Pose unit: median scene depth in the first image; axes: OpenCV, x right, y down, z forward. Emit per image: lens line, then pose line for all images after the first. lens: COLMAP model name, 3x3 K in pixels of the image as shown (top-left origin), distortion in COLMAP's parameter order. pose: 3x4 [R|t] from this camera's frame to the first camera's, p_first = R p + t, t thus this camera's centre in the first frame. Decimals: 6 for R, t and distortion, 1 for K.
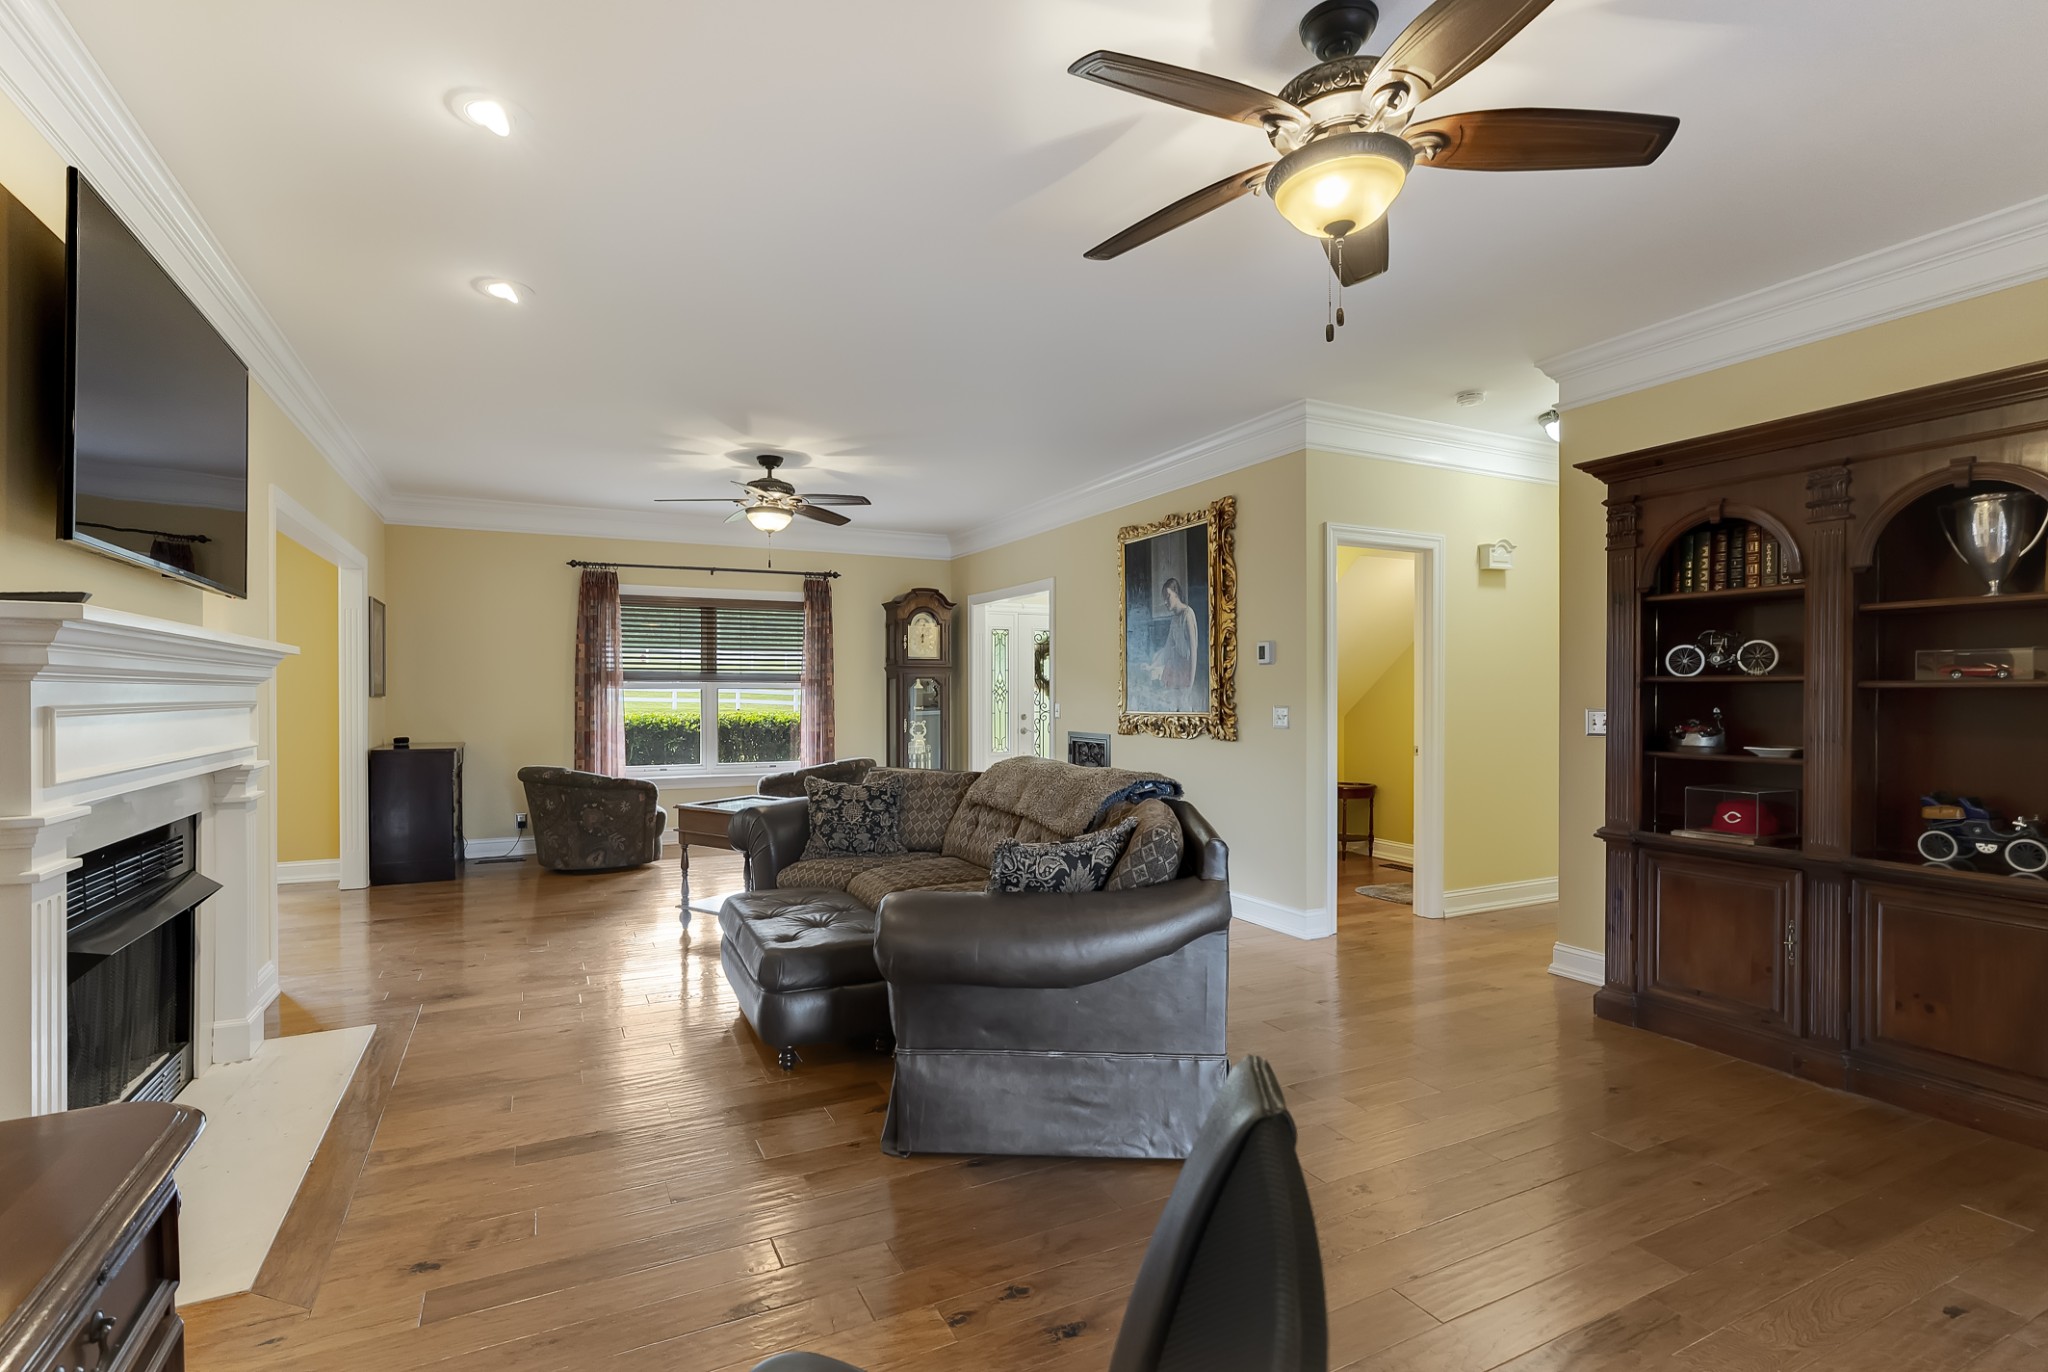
lens RADIAL K [[940.5, 0, 1025.3], [0, 940.5, 701.2], [0, 0, 1]] dist [0.000168, -0.000063]
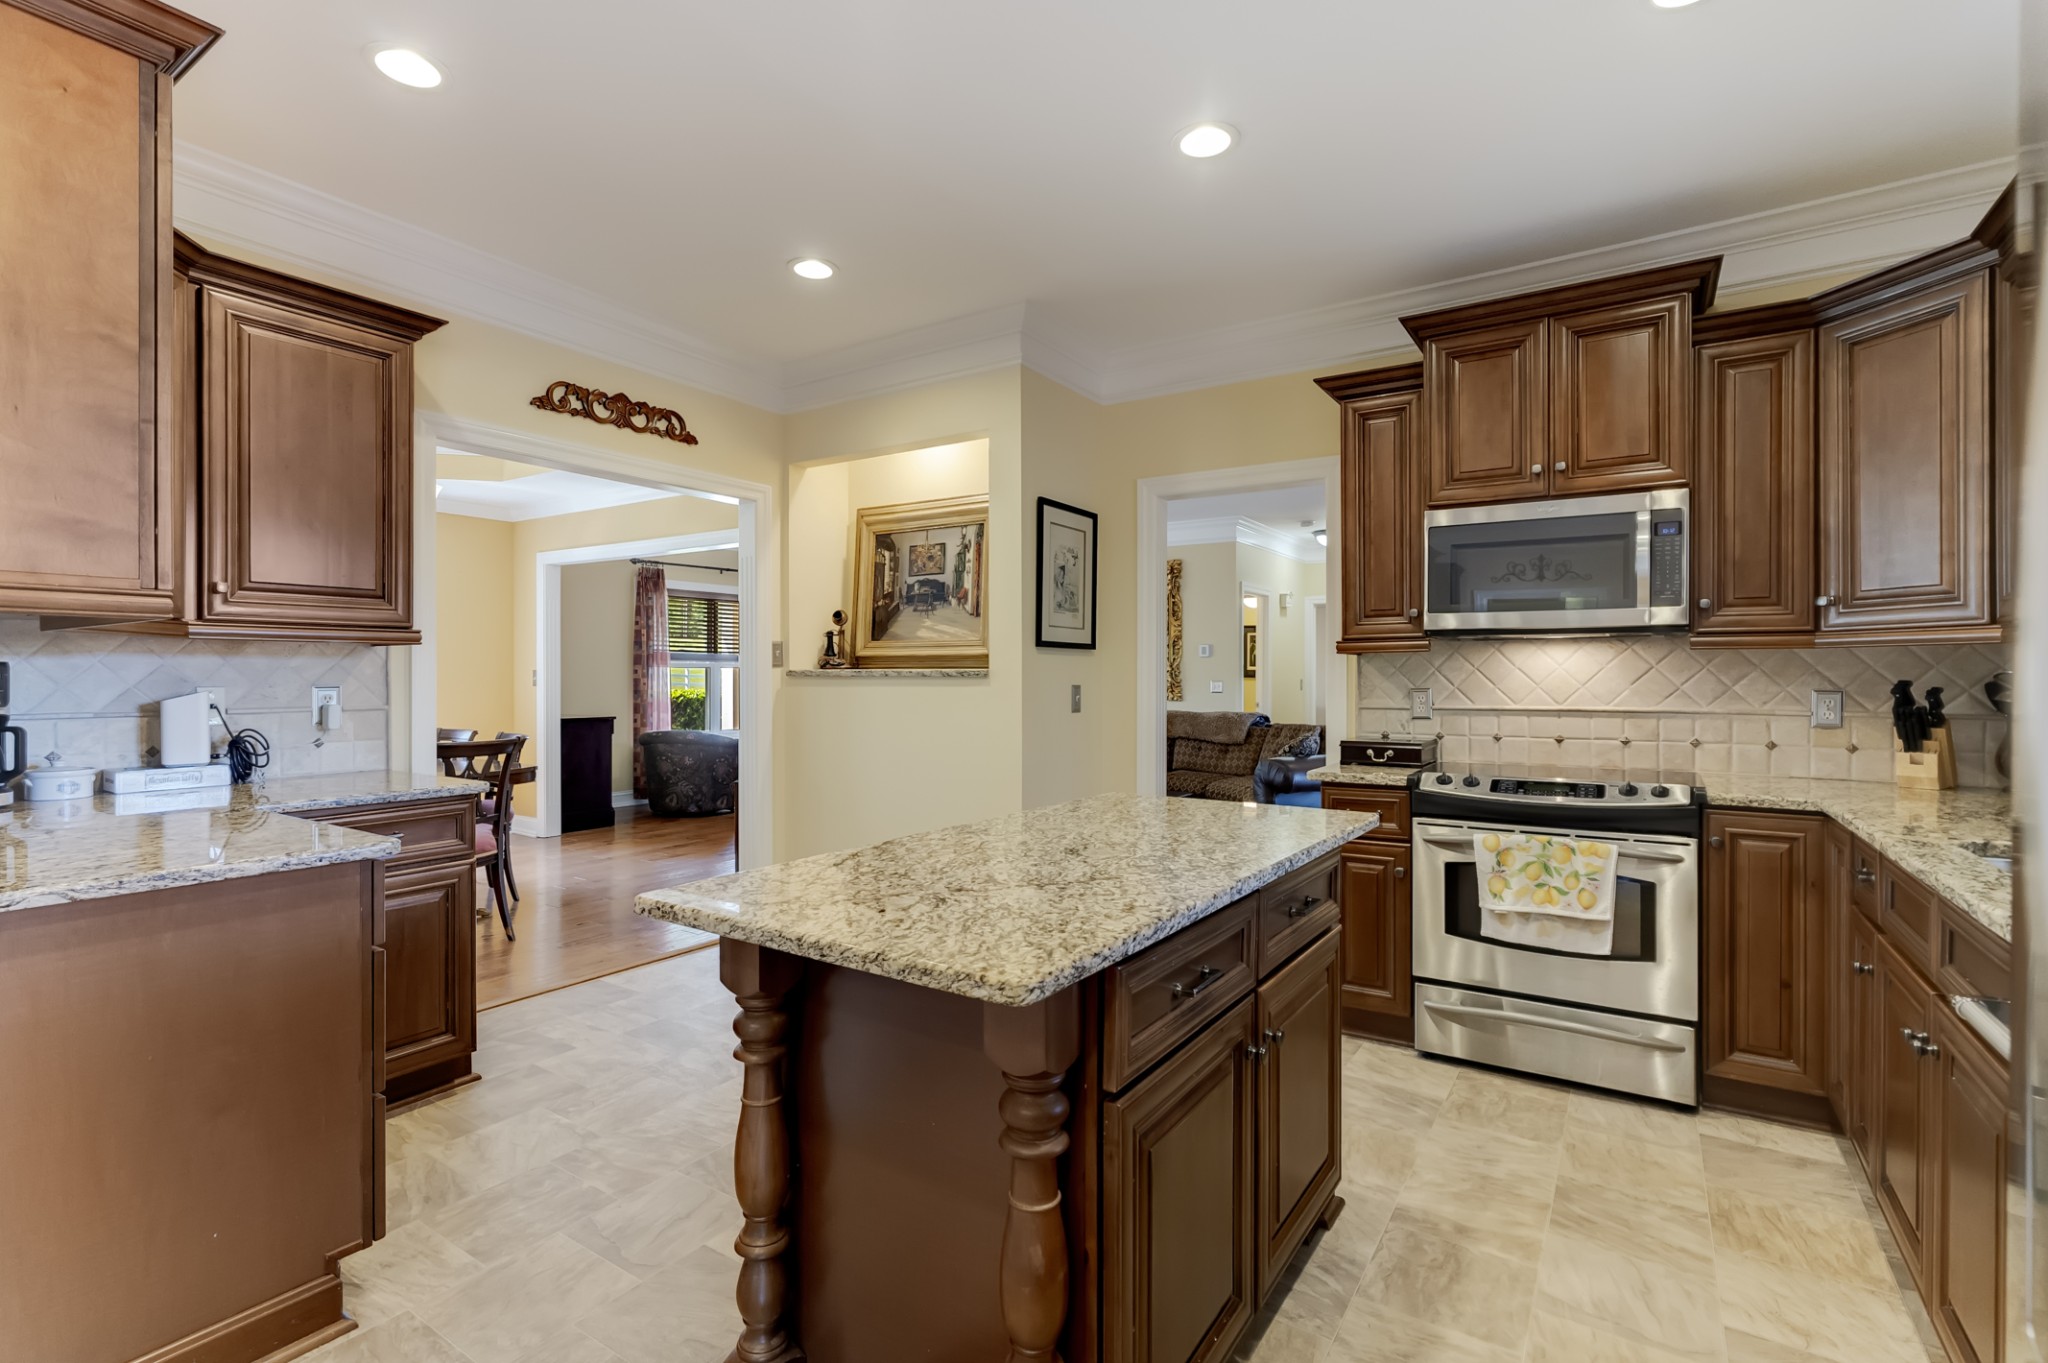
lens RADIAL K [[938.3, 0, 1017.3], [0, 938.3, 679.4], [0, 0, 1]] dist [0.002990, 0.000501]
pose [[0.870156, -0.001111, 0.492774, -0.640509], [-0.000620, 0.999994, 0.003351, -0.002195], [-0.492775, -0.003221, 0.870151, -0.260123]]
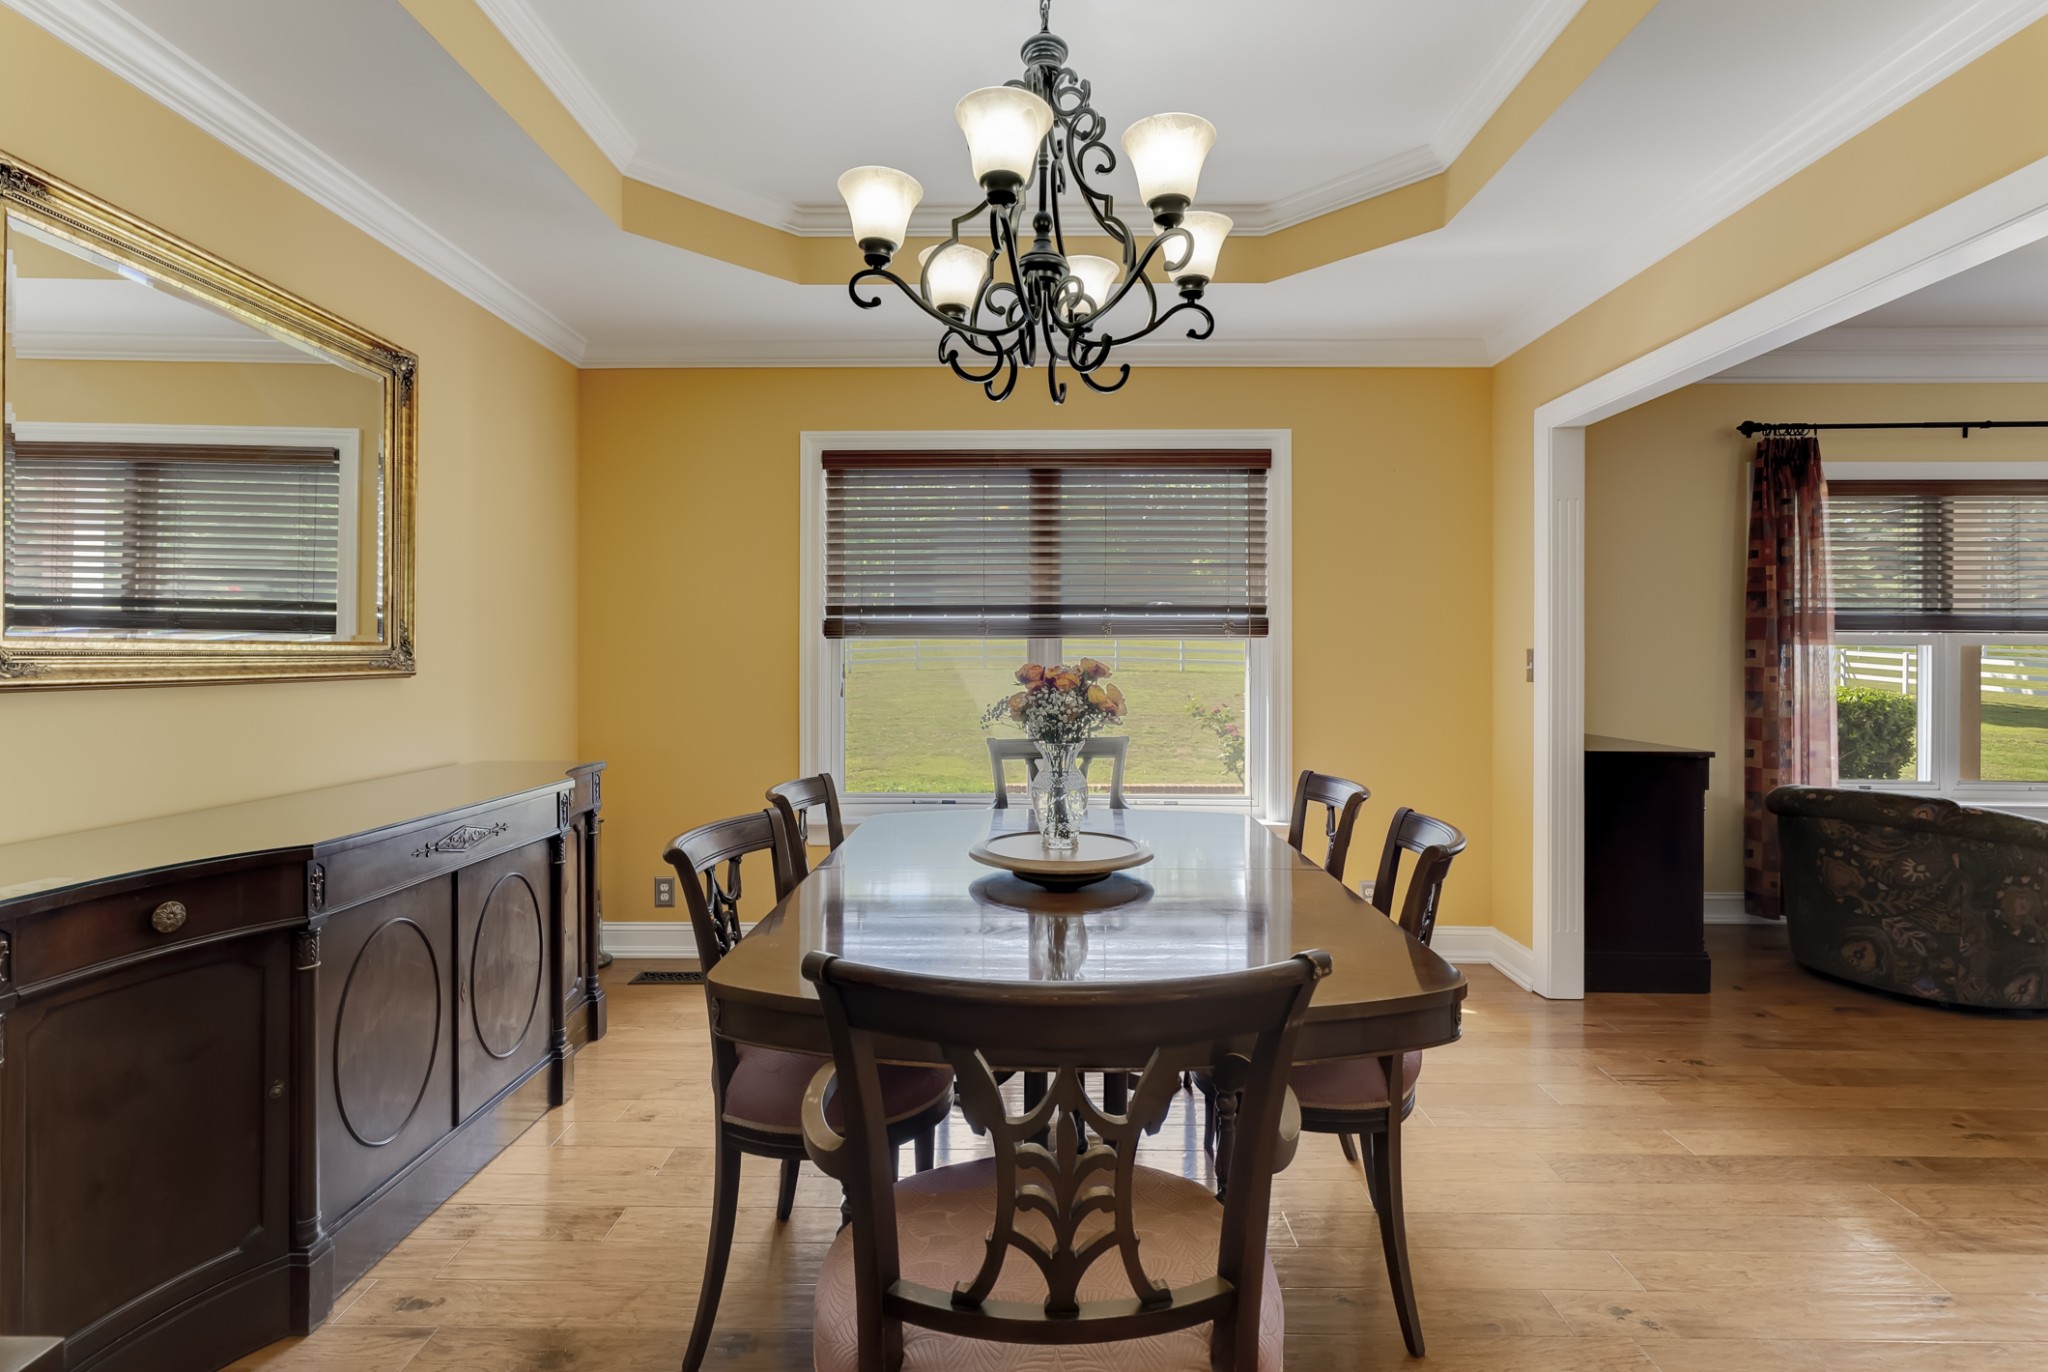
lens RADIAL K [[955.7, 0, 1025.2], [0, 955.7, 656.8], [0, 0, 1]] dist [0.000054, -0.000049]
pose [[0.887924, 0.002561, -0.459984, -0.602405], [-0.004558, 0.999984, -0.003231, -0.001825], [0.459968, 0.004965, 0.887921, 0.274548]]
